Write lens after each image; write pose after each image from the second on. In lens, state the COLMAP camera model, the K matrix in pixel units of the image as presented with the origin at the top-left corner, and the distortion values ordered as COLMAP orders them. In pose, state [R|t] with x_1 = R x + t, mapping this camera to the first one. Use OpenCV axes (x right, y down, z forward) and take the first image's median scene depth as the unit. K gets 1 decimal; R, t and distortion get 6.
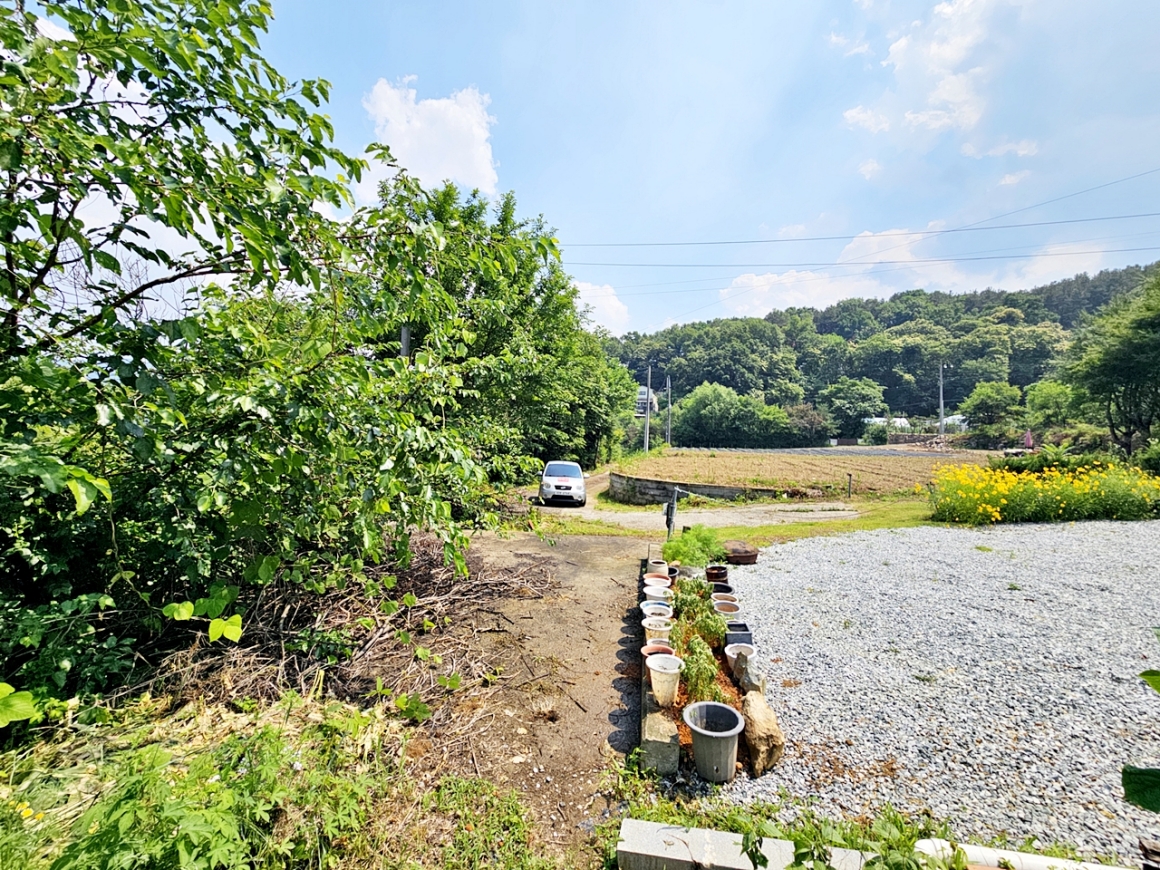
lens RADIAL K [[473.9, 0, 579.5], [0, 473.9, 431.3], [0, 0, 1]] dist [-0.003375, 0.001488]
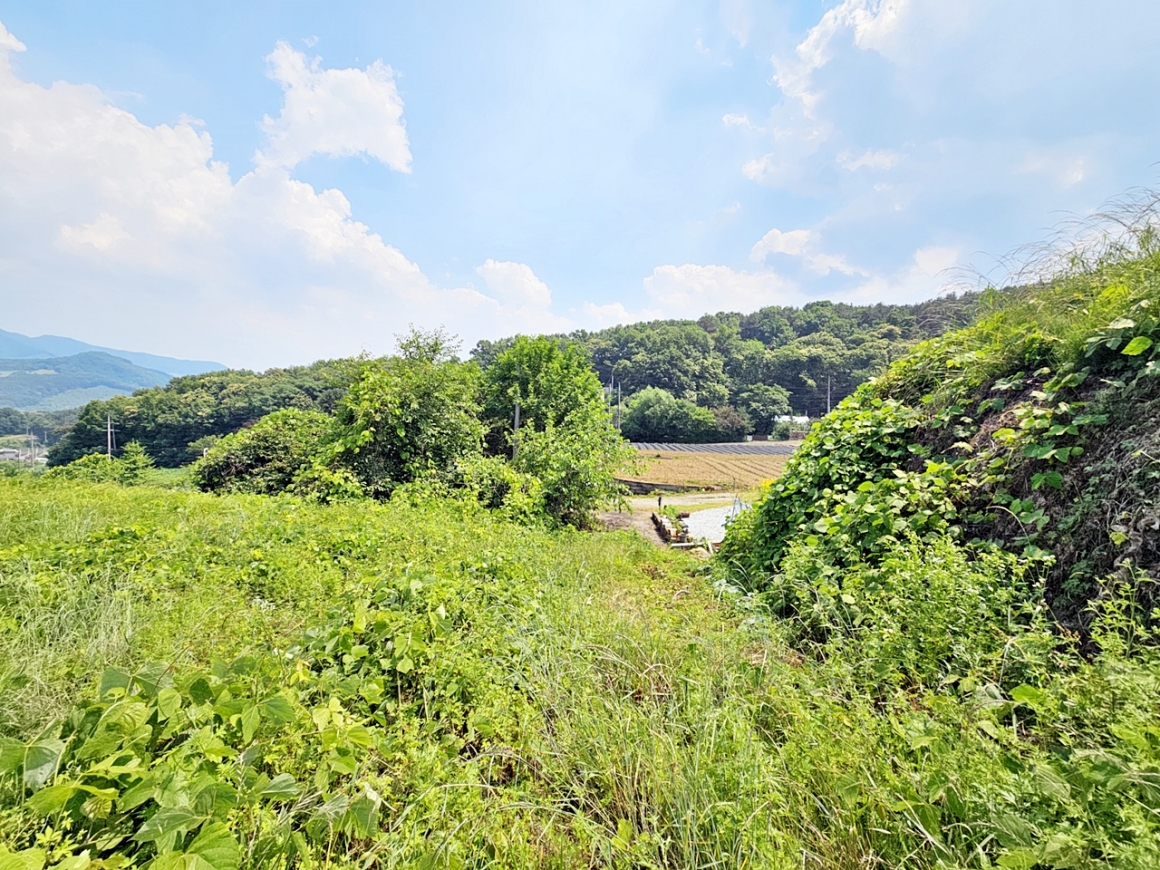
lens RADIAL K [[473.2, 0, 579.9], [0, 473.2, 428.5], [0, 0, 1]] dist [-0.001688, 0.000292]
pose [[0.991511, 0.004322, 0.129949, -0.045575], [-0.007833, 0.999618, 0.026518, -0.022878], [-0.129784, -0.027311, 0.991166, -0.120216]]
